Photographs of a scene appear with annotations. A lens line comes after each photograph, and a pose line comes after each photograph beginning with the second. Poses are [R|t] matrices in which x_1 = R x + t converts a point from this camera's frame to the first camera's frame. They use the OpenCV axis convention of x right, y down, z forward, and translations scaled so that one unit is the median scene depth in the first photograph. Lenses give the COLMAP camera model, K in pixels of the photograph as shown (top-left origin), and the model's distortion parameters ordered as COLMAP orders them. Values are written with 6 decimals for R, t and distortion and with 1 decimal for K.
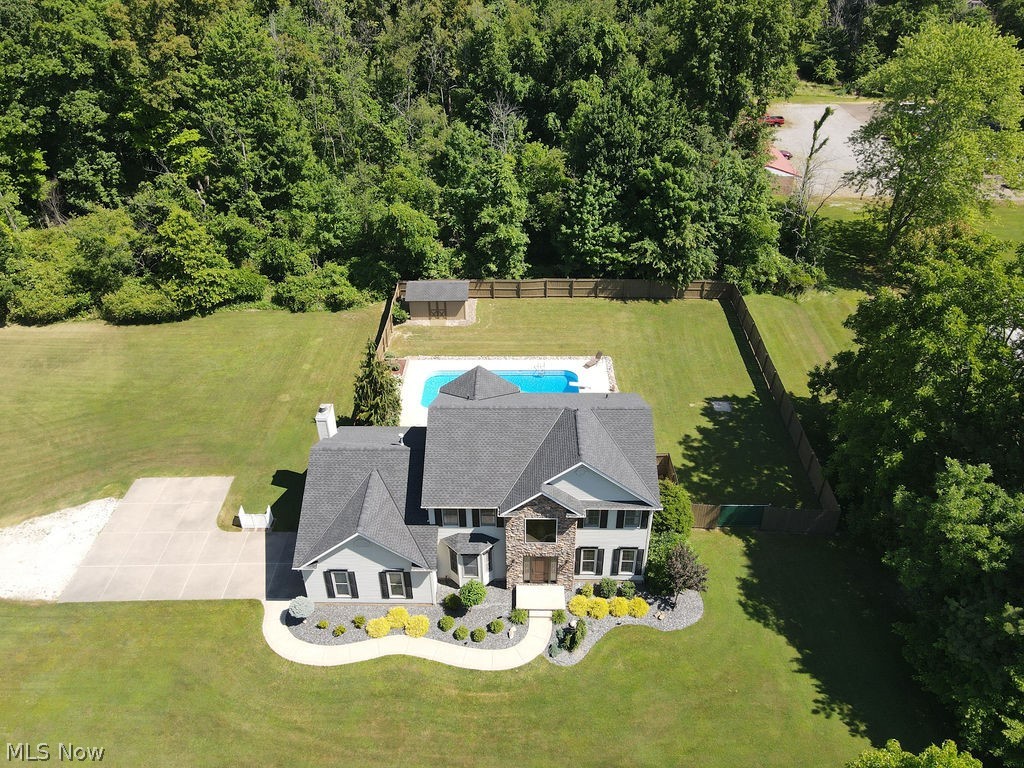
lens RADIAL K [[750.7, 0, 507.3], [0, 750.7, 404.2], [0, 0, 1]] dist [0.008391, 0.006012]
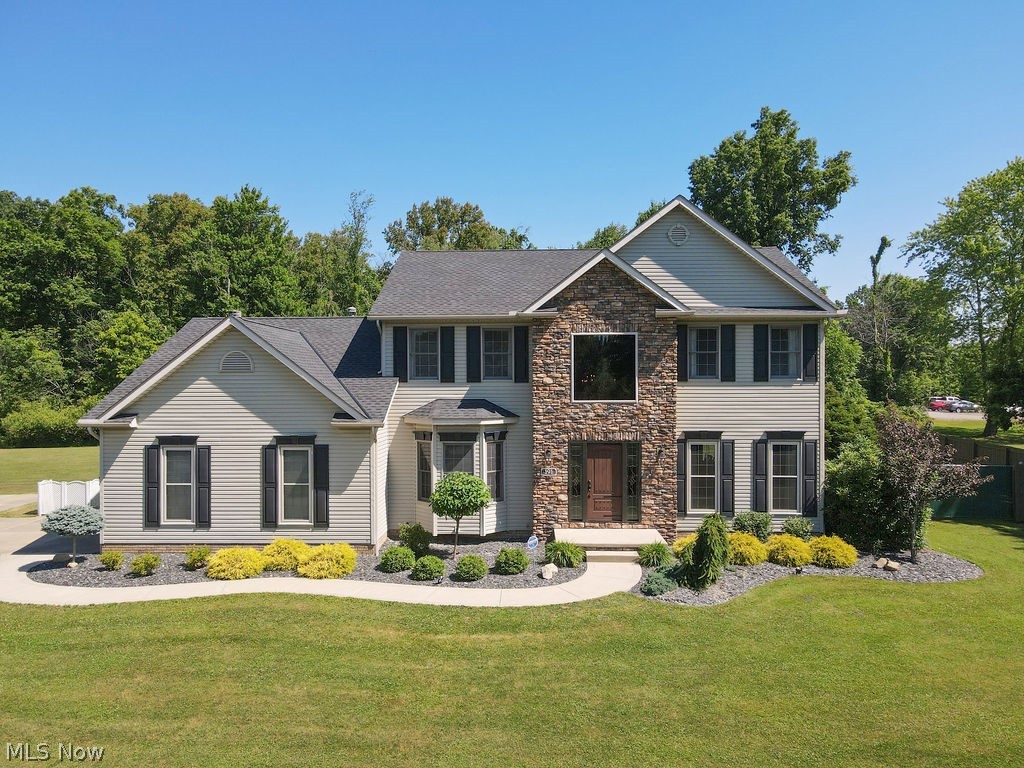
lens RADIAL K [[750.7, 0, 507.3], [0, 750.7, 404.2], [0, 0, 1]] dist [0.008391, 0.006012]
pose [[0.999835, 0.009322, -0.015600, -0.010747], [-0.016384, 0.833759, -0.551885, 0.444092], [0.007862, 0.552049, 0.833775, 0.577781]]
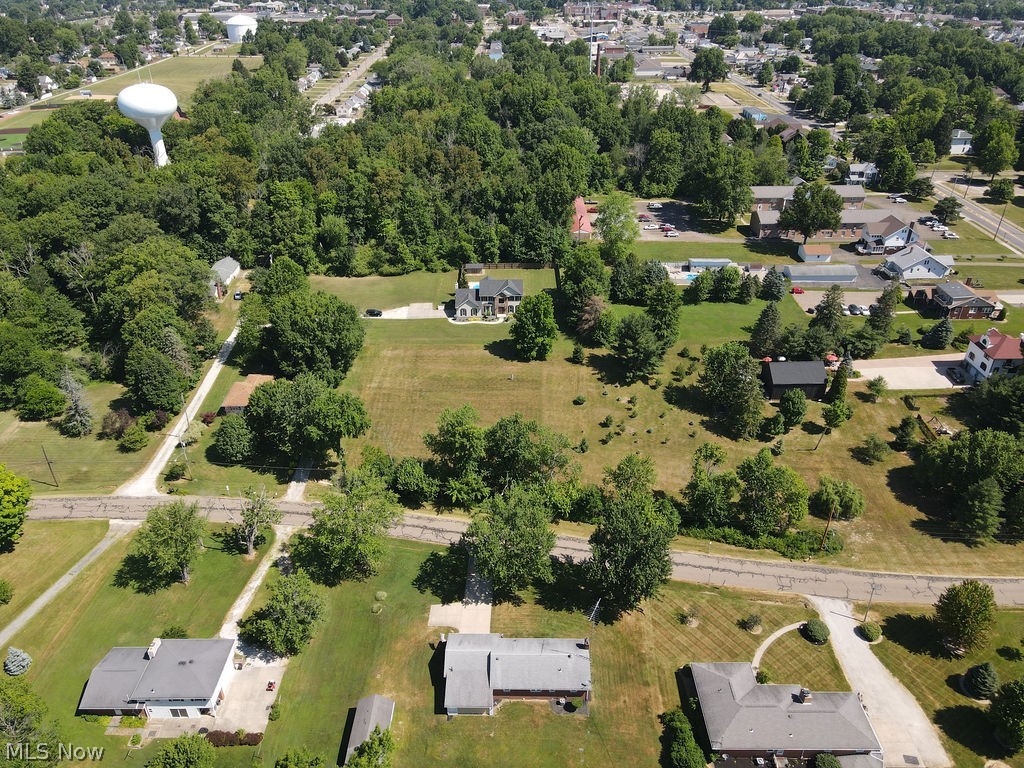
lens RADIAL K [[769.0, 0, 505.3], [0, 769.0, 399.5], [0, 0, 1]] dist [0.003854, 0.003011]
pose [[0.999678, -0.011181, 0.022789, -0.057426], [0.012716, 0.997581, -0.068341, 1.202397], [-0.021969, 0.068609, 0.997402, -4.272033]]
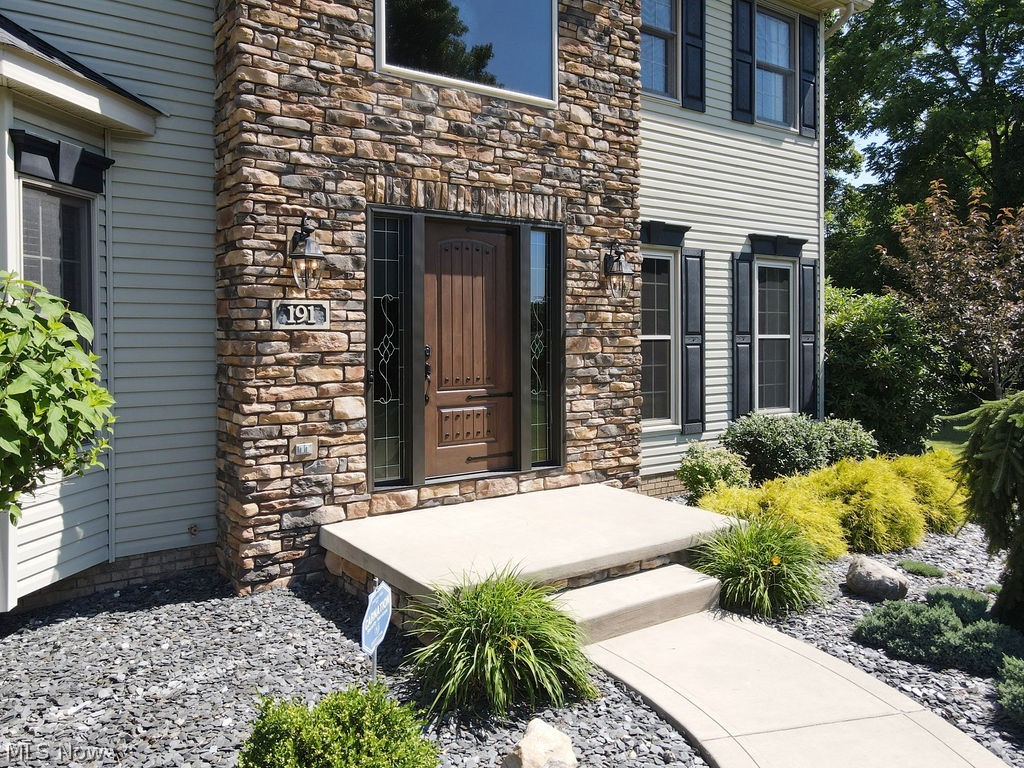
lens RADIAL K [[785.5, 0, 507.7], [0, 785.5, 334.0], [0, 0, 1]] dist [0.004225, 0.004126]
pose [[0.797816, 0.008582, 0.602840, -0.043651], [0.340670, 0.818555, -0.462505, 0.292316], [-0.497427, 0.574364, 0.650133, 0.897630]]
